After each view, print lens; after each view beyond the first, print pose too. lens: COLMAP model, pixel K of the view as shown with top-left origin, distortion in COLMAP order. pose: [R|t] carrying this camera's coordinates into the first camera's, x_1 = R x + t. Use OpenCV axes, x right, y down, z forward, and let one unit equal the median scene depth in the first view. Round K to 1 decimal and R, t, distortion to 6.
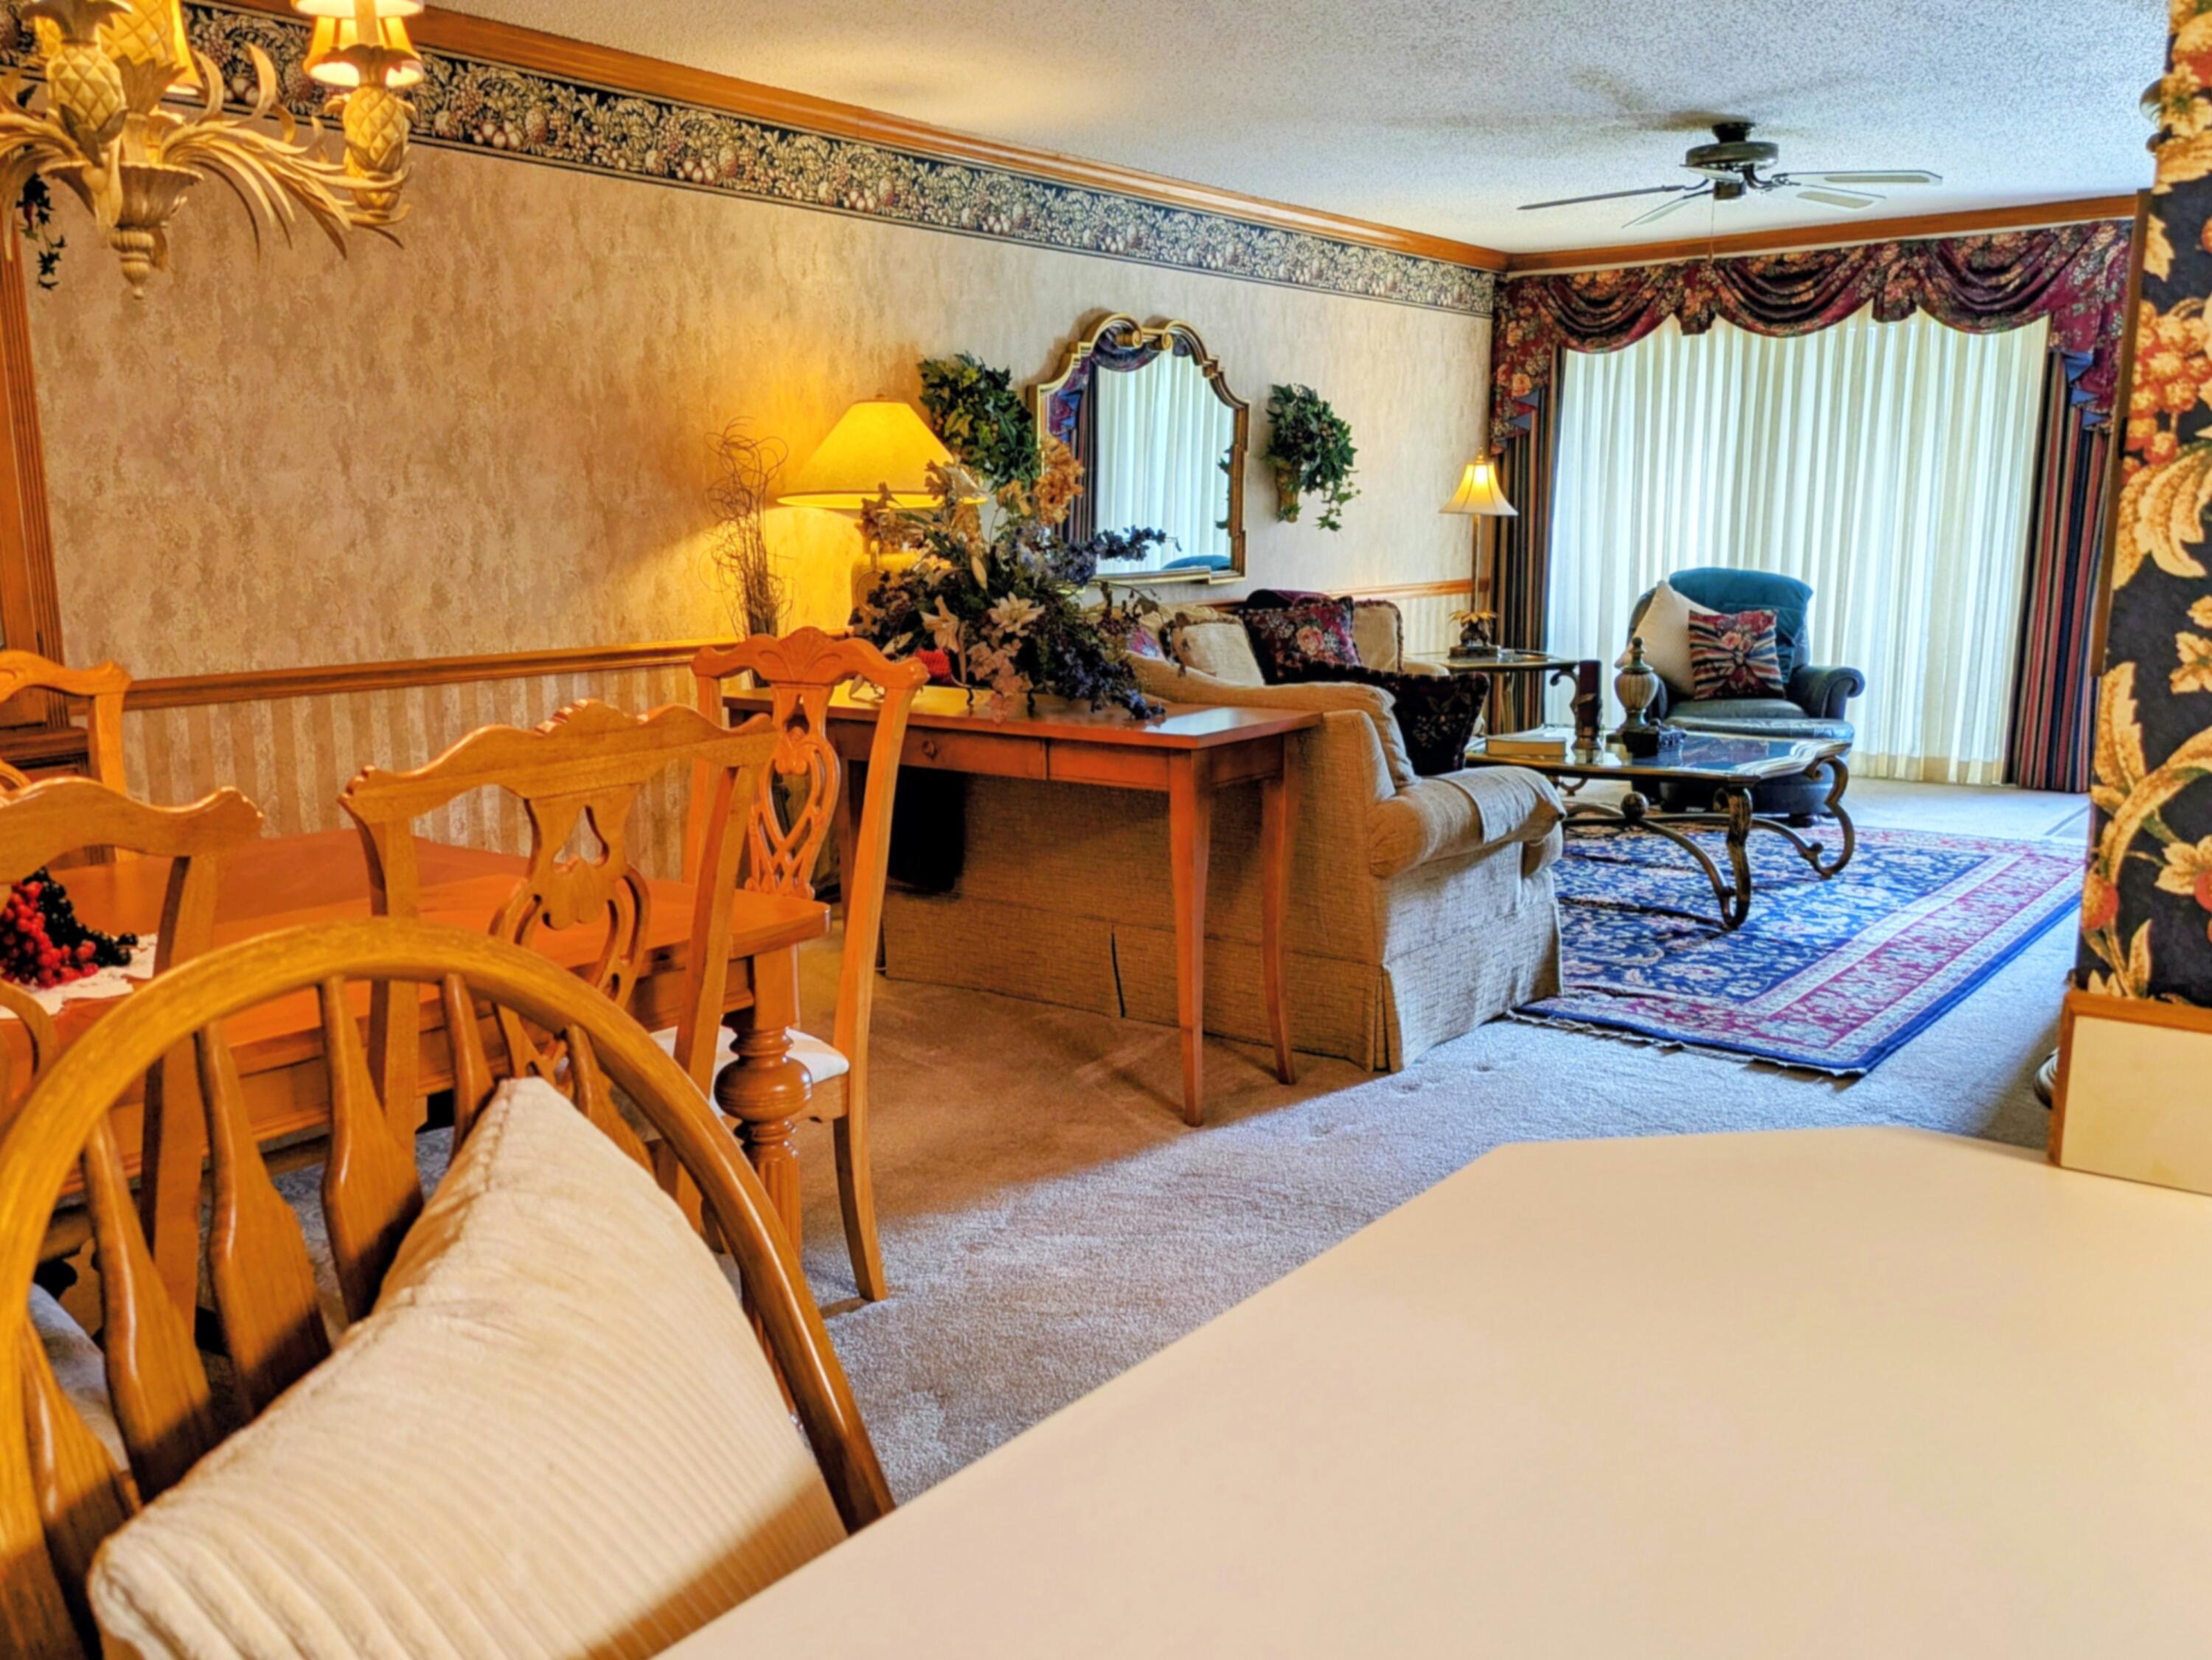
lens RADIAL K [[1716.9, 0, 1106.0], [0, 1716.9, 830.0], [0, 0, 1]] dist [0.118131, -0.088725]
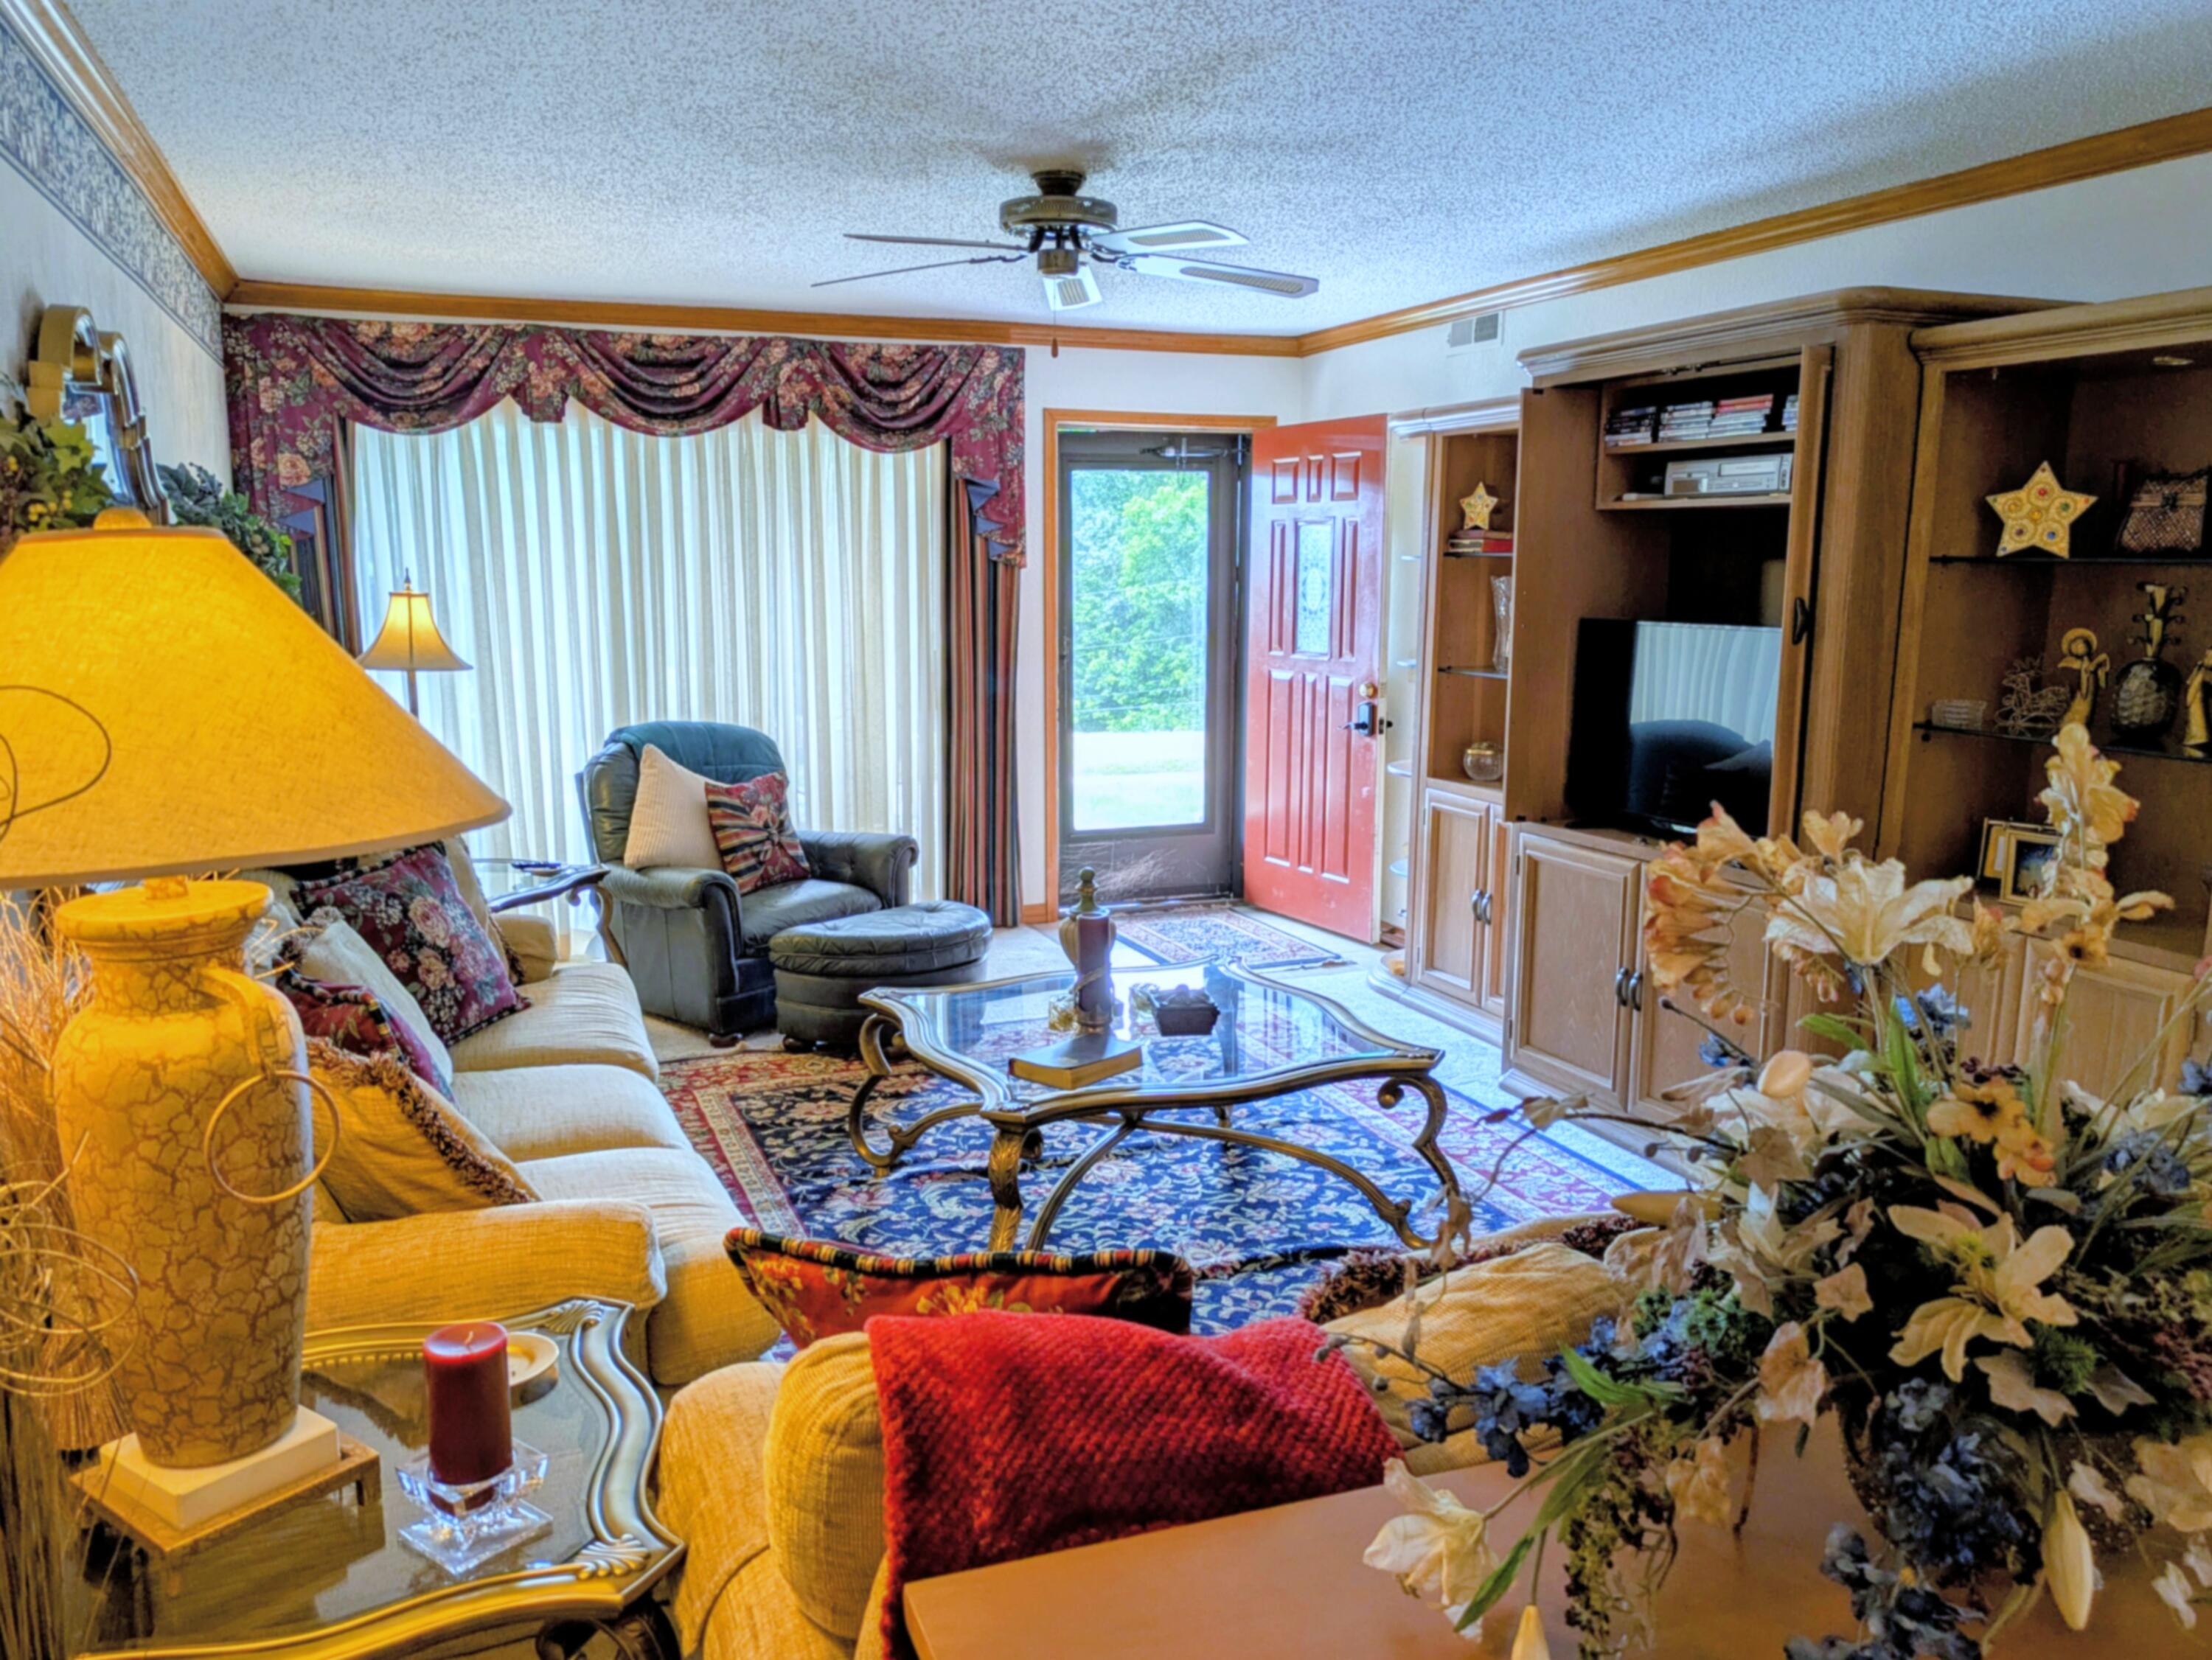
lens RADIAL K [[1716.9, 0, 1106.0], [0, 1716.9, 830.0], [0, 0, 1]] dist [0.118131, -0.088725]
pose [[0.585168, -0.126455, 0.800992, -0.169004], [0.158250, 0.986583, 0.040145, -0.102894], [-0.795321, 0.103266, 0.597328, 0.383053]]
